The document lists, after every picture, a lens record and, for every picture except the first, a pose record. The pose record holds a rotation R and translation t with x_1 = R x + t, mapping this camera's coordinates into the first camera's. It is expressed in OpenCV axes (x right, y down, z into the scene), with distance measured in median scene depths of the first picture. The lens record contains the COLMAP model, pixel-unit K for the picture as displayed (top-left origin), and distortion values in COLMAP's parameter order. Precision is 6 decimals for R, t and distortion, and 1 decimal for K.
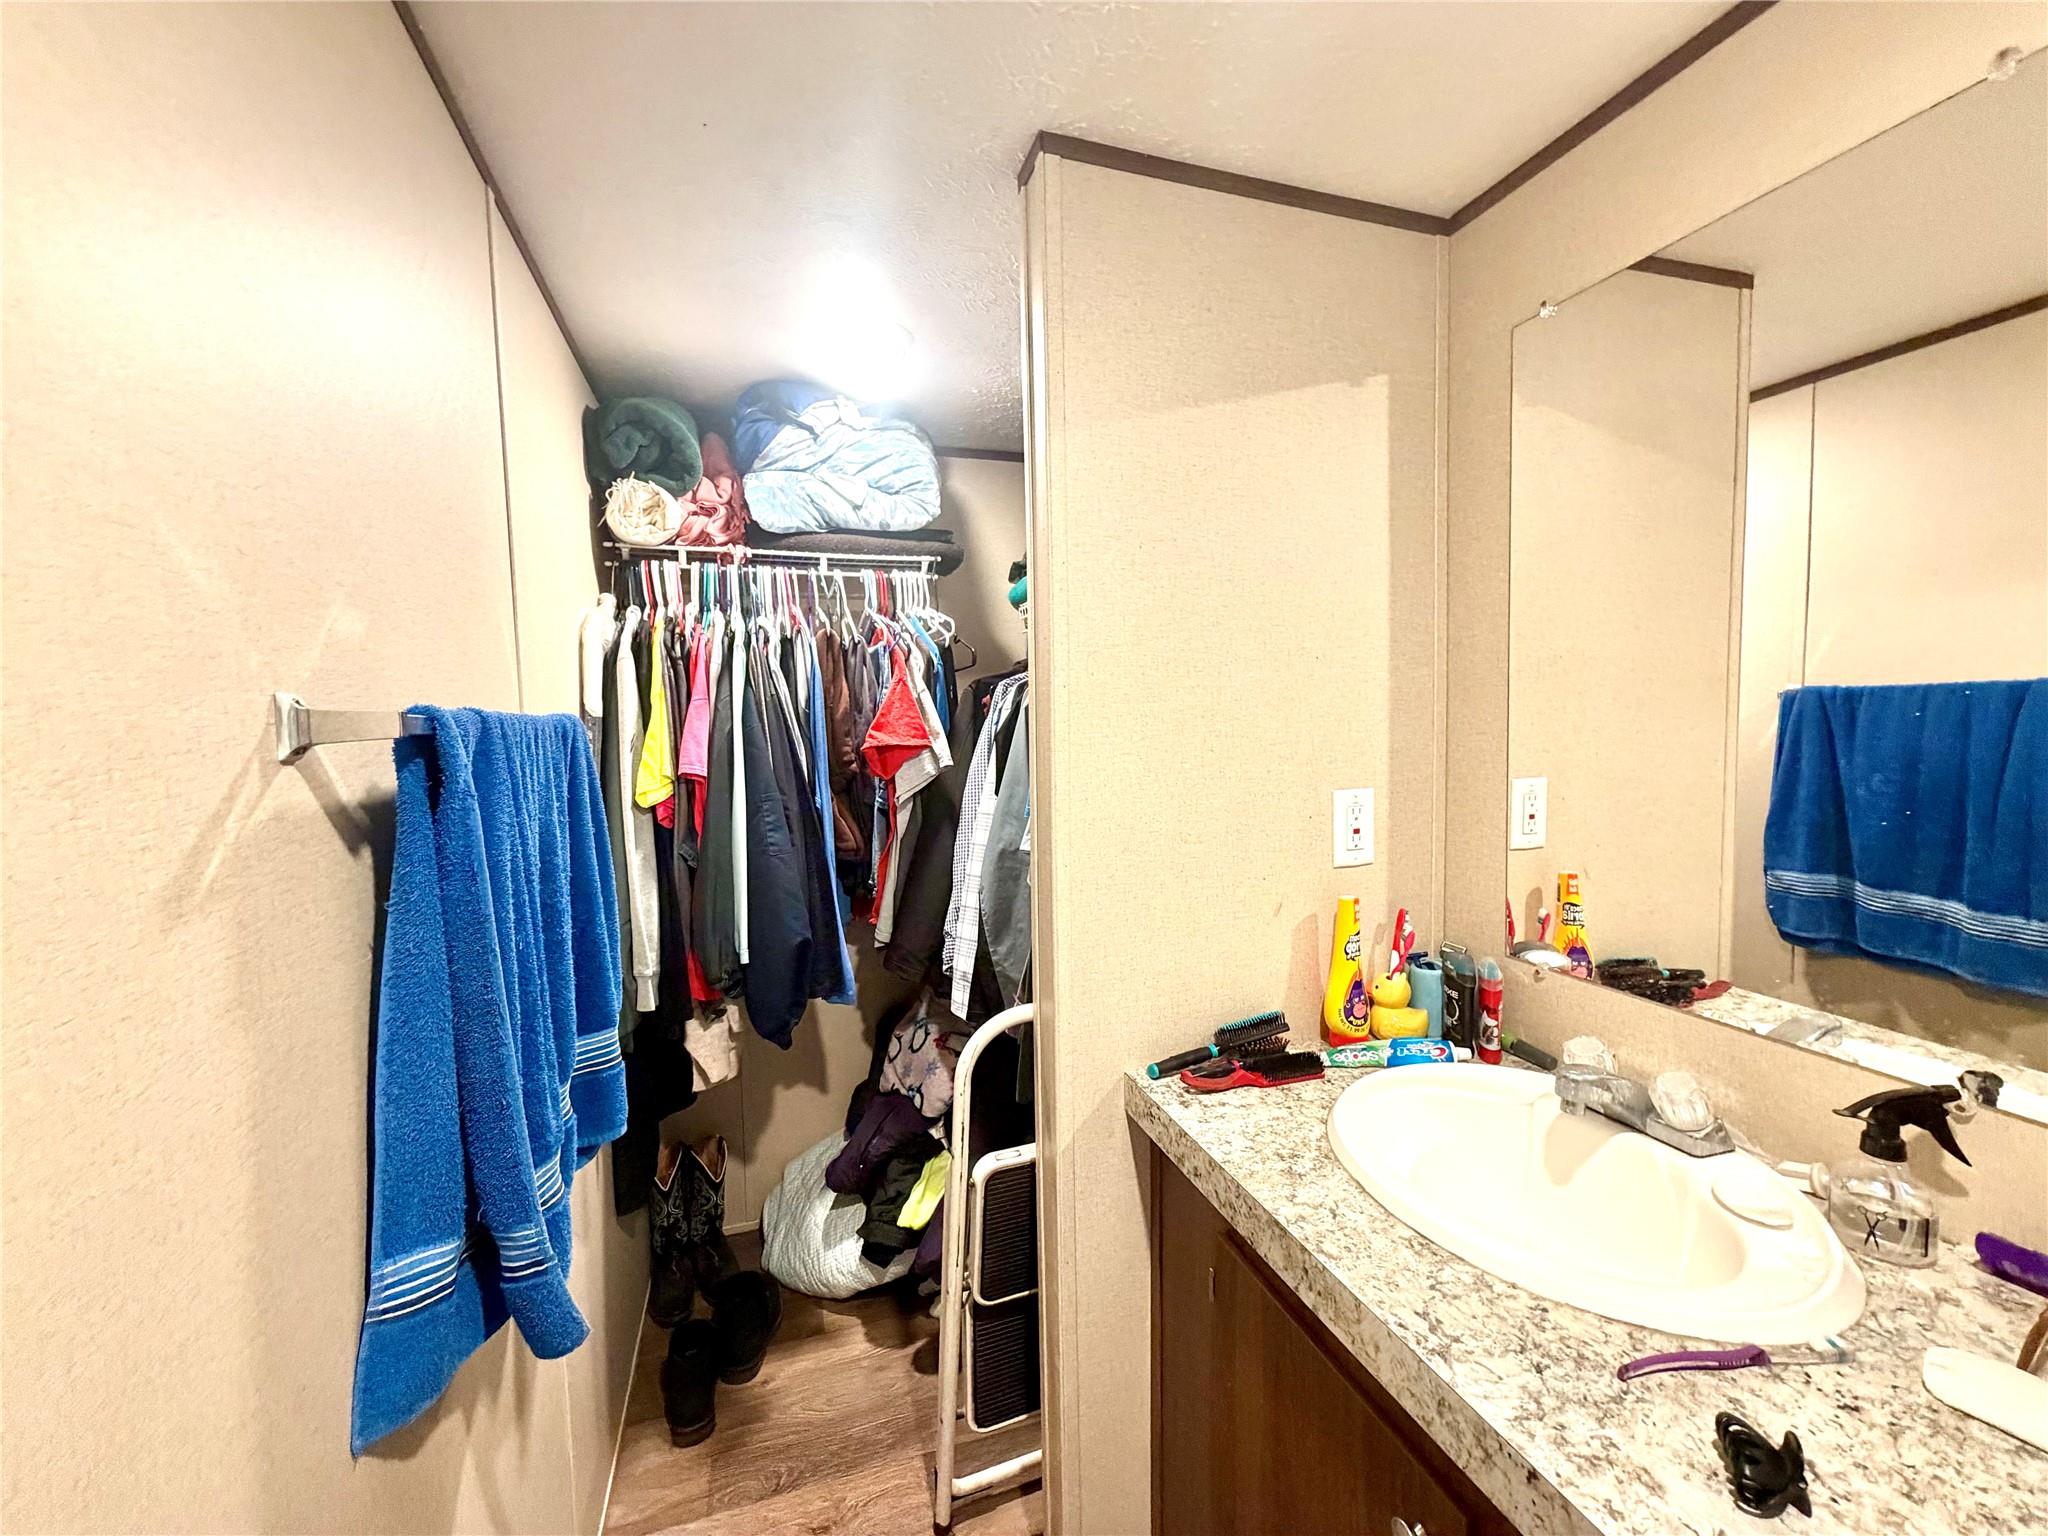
lens RADIAL K [[816.9, 0, 1032.2], [0, 816.9, 768.3], [0, 0, 1]] dist [-0.000649, -0.000240]
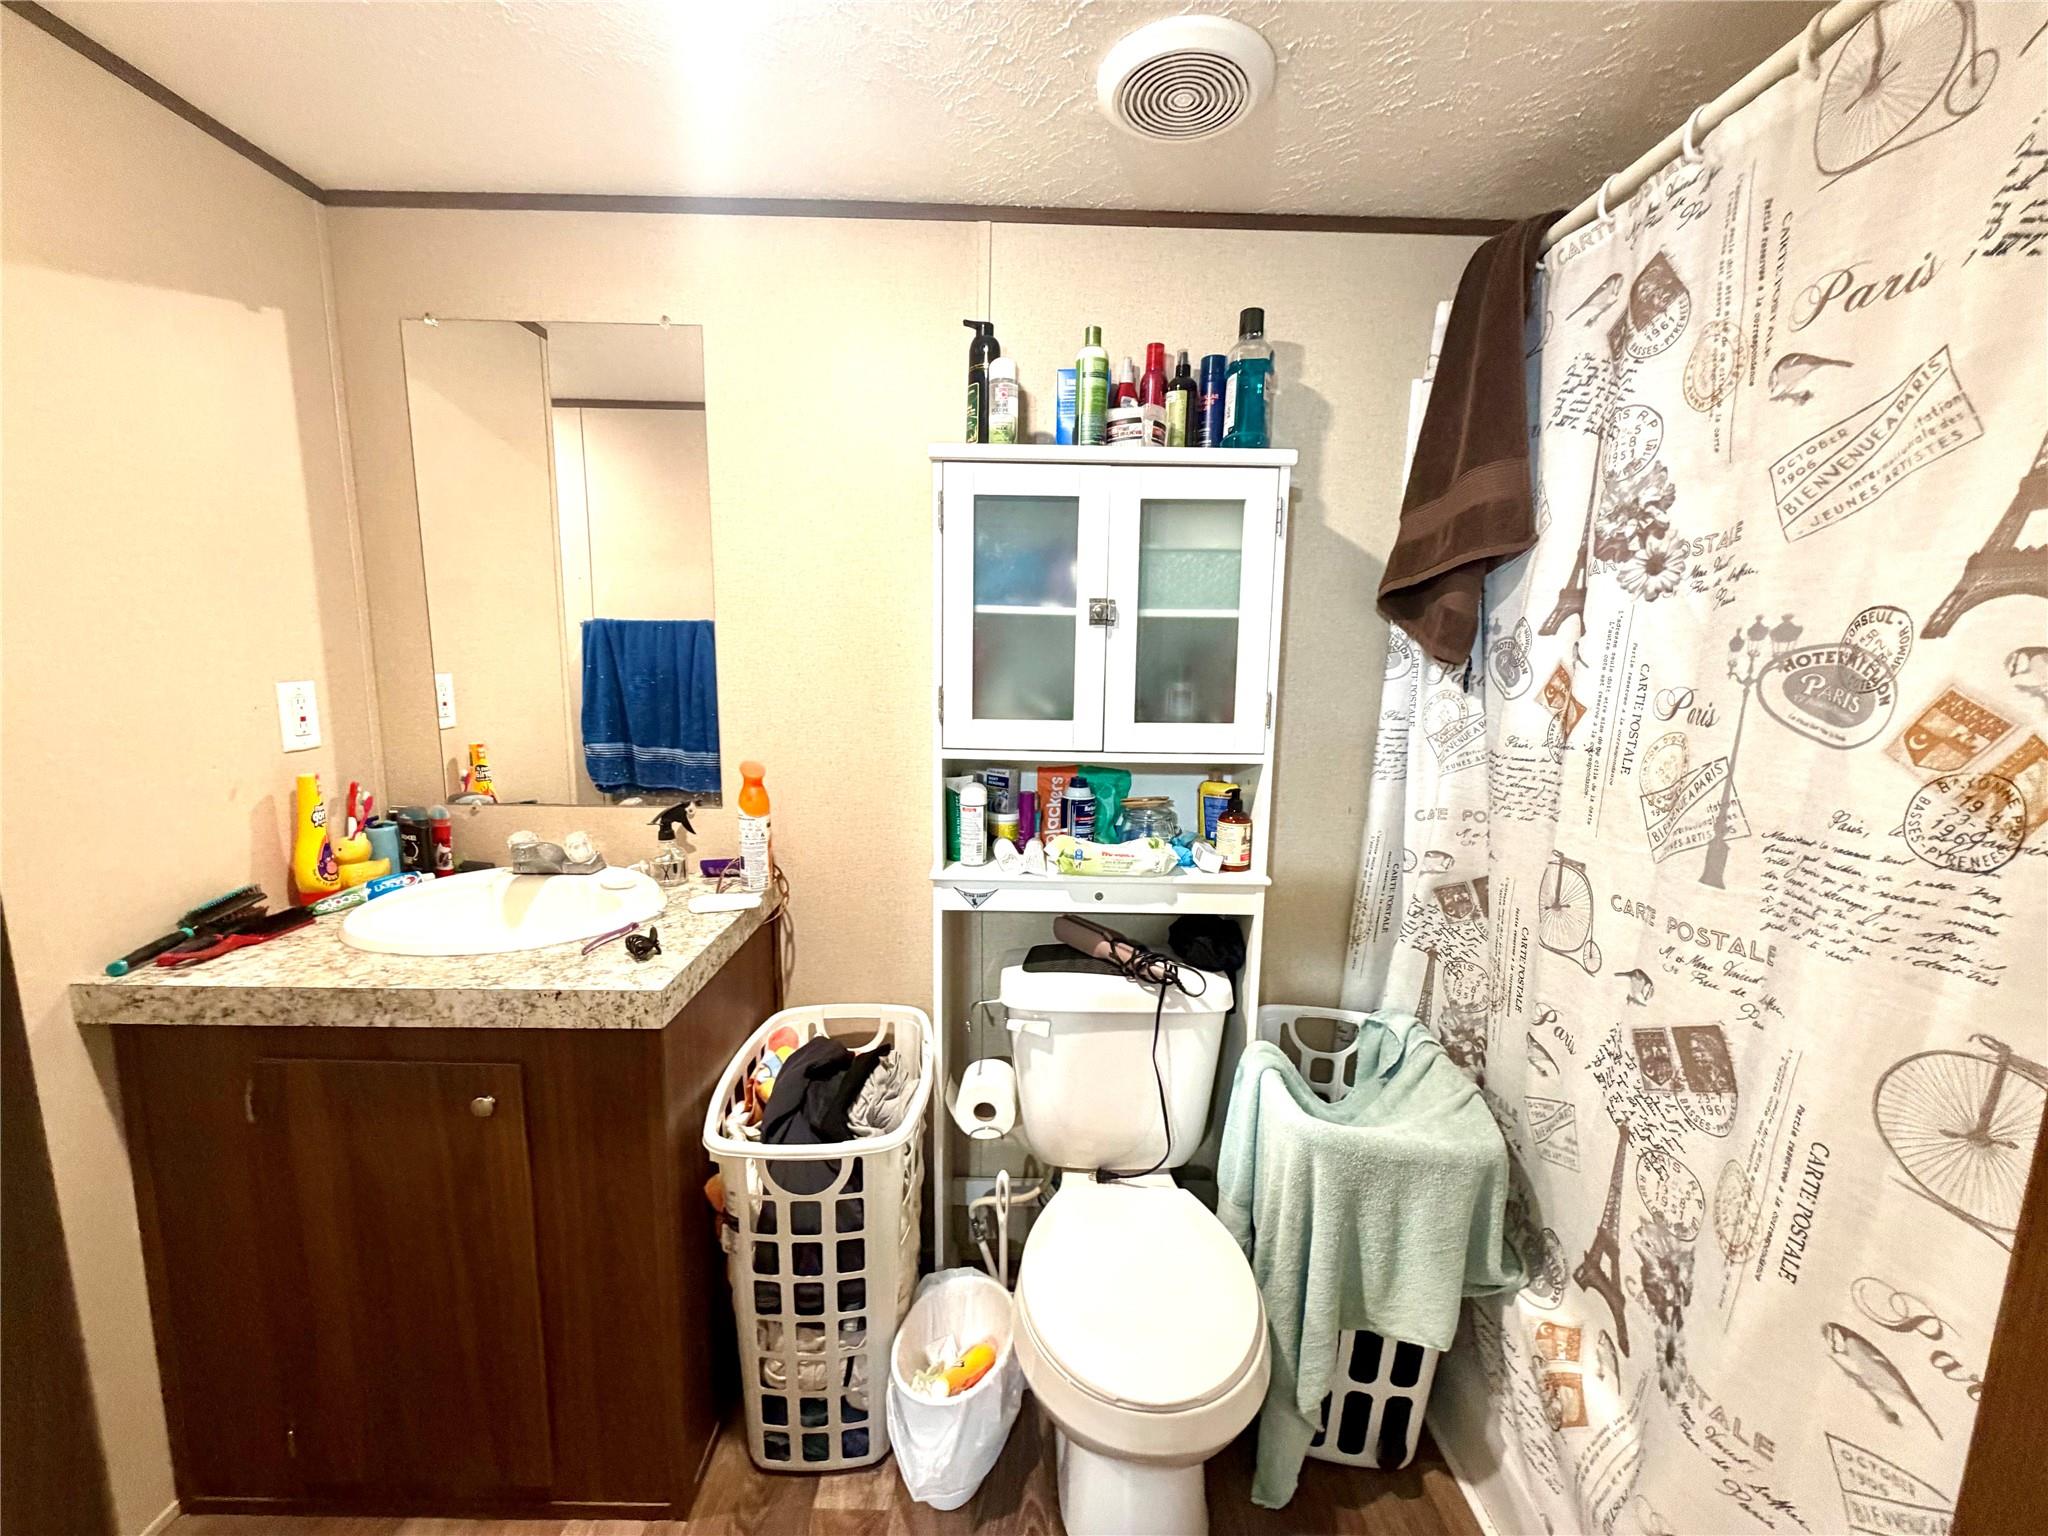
lens RADIAL K [[816.9, 0, 1029.4], [0, 816.9, 774.9], [0, 0, 1]] dist [-0.000649, -0.000240]
pose [[0.303243, -0.119201, 0.945429, -0.398571], [0.032920, 0.992864, 0.114622, 0.059351], [-0.952345, -0.003634, 0.305003, -0.329372]]
